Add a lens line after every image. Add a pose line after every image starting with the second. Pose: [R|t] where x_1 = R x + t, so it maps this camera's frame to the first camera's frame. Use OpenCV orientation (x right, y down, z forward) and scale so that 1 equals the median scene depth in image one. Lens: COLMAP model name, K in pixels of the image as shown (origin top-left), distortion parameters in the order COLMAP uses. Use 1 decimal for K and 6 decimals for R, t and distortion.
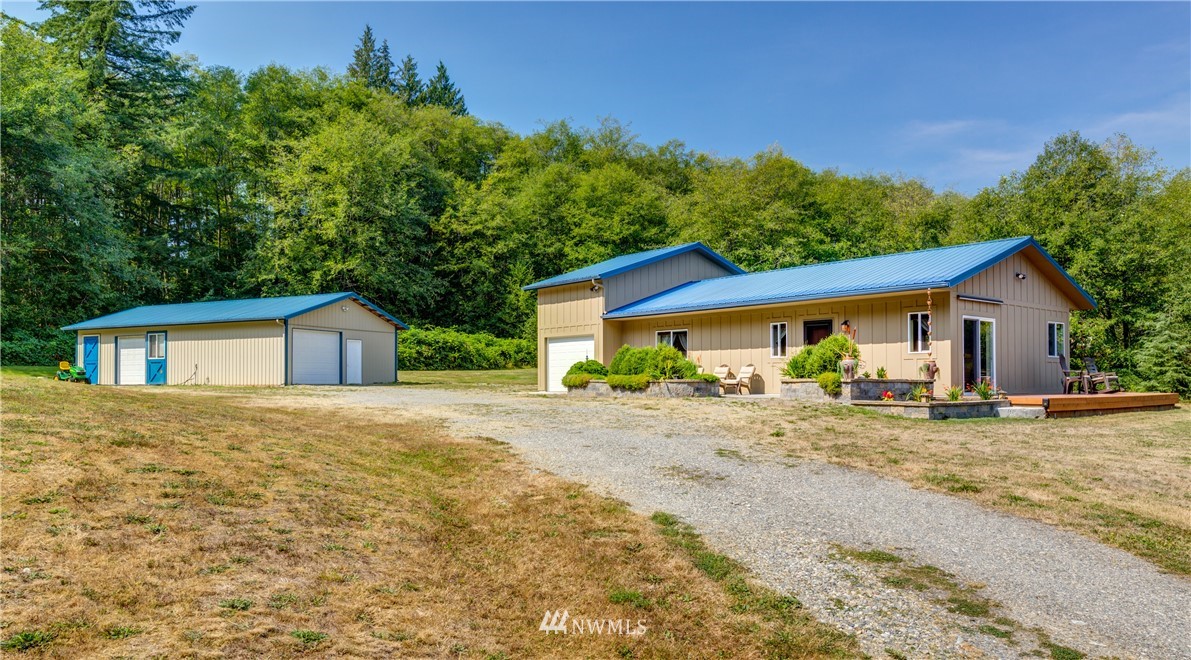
lens RADIAL K [[818.9, 0, 569.7], [0, 818.9, 363.8], [0, 0, 1]] dist [0.009146, 0.000336]
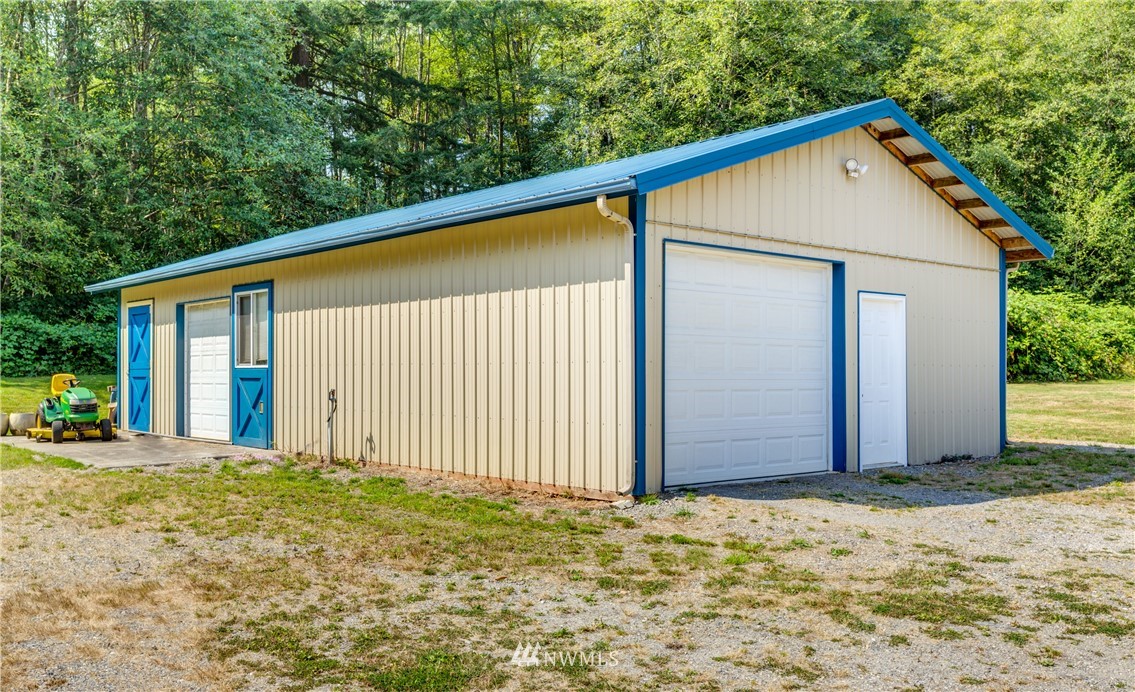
lens RADIAL K [[1023.7, 0, 568.1], [0, 1023.7, 349.3], [0, 0, 1]] dist [-0.003163, -0.000438]
pose [[0.932855, -0.004797, -0.360221, -0.237913], [0.004112, 0.999988, -0.002669, -0.011763], [0.360229, 0.001008, 0.932863, 0.662585]]
